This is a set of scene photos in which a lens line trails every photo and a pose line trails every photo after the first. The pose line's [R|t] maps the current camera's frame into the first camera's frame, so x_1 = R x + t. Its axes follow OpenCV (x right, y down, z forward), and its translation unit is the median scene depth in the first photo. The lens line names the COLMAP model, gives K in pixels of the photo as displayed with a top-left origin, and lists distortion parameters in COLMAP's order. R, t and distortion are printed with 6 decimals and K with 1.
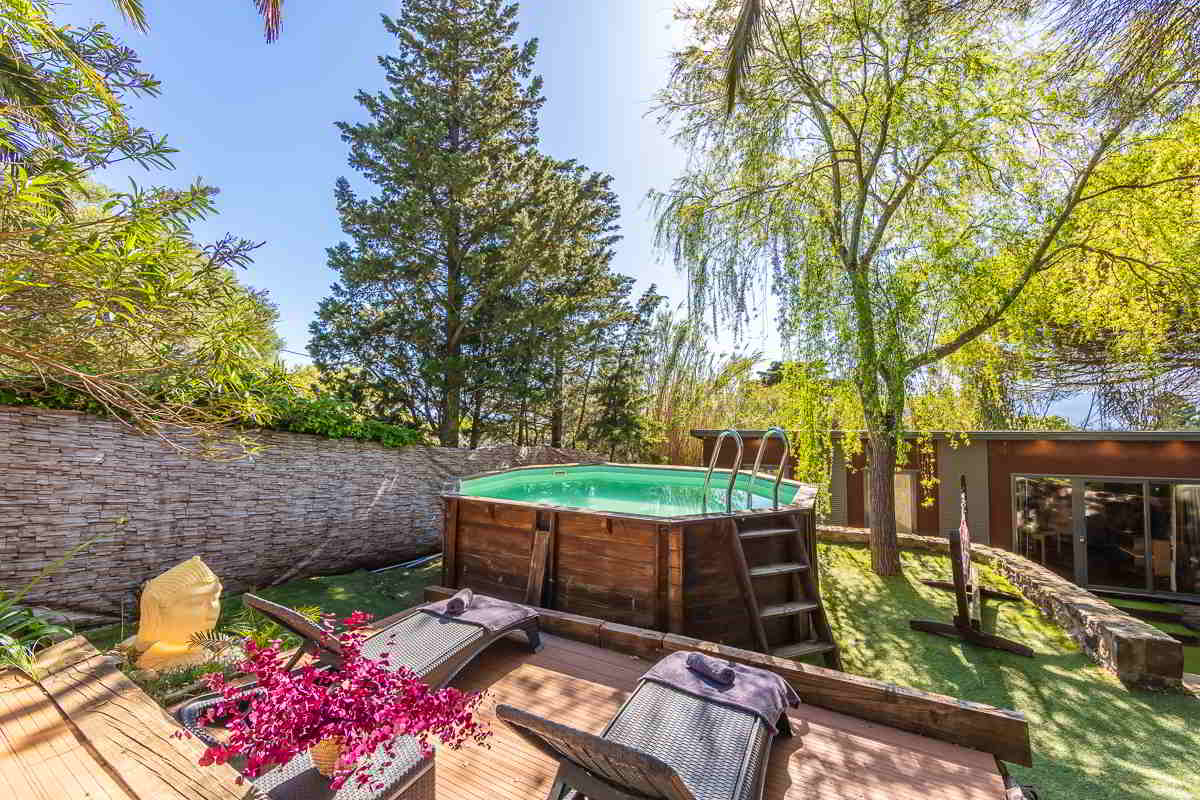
lens RADIAL K [[482.6, 0, 600.0], [0, 482.6, 400.0], [0, 0, 1]] dist [0.000329, -0.000805]
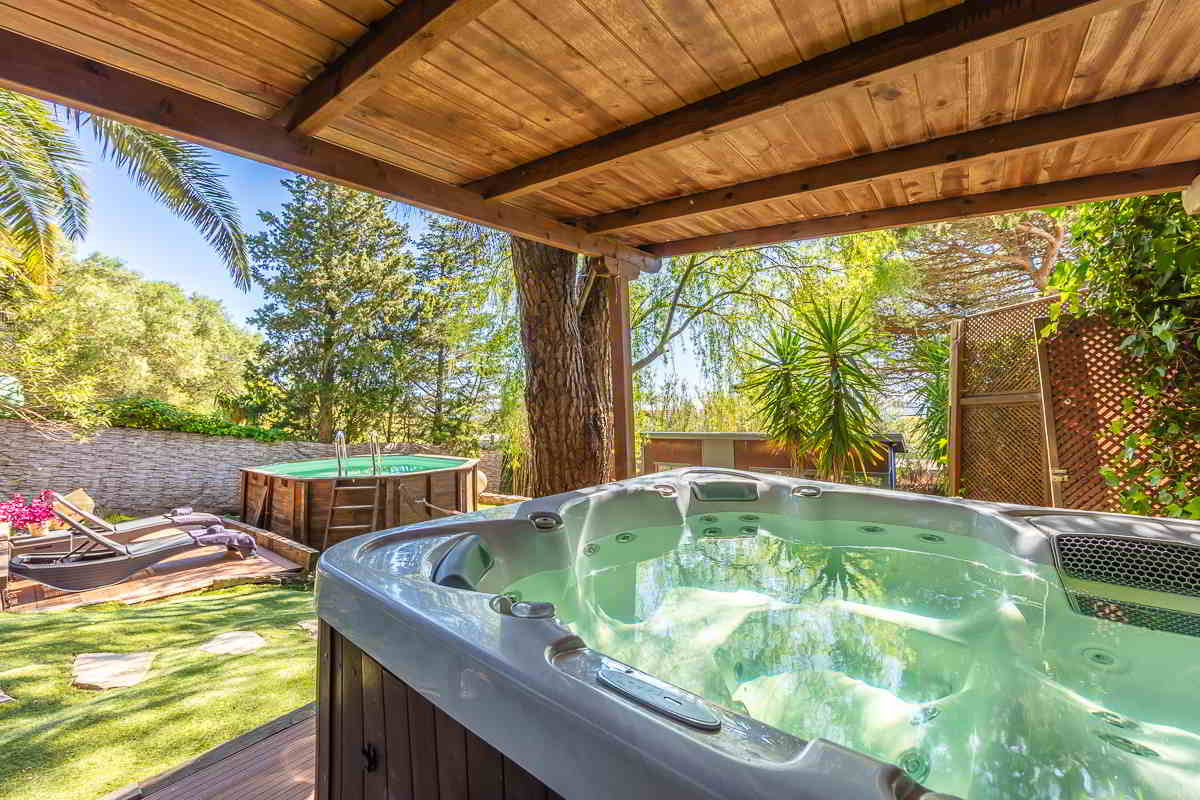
lens RADIAL K [[482.6, 0, 600.0], [0, 482.6, 400.0], [0, 0, 1]] dist [0.000329, -0.000805]
pose [[0.985658, -0.015540, -0.168037, 0.970157], [0.017353, 0.999806, 0.009327, -0.036213], [0.167859, -0.012109, 0.985737, -0.404984]]
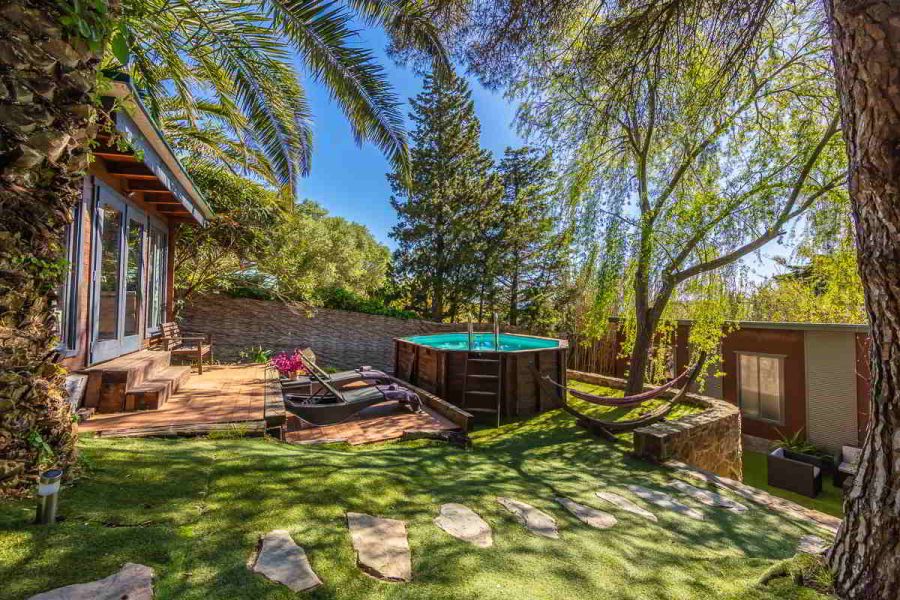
lens RADIAL K [[362.0, 0, 450.0], [0, 362.0, 300.0], [0, 0, 1]] dist [0.000329, -0.000805]
pose [[0.835072, -0.007300, -0.550092, 0.699169], [0.021953, 0.999558, 0.020062, -0.020903], [0.549702, -0.028829, 0.834863, -0.285598]]
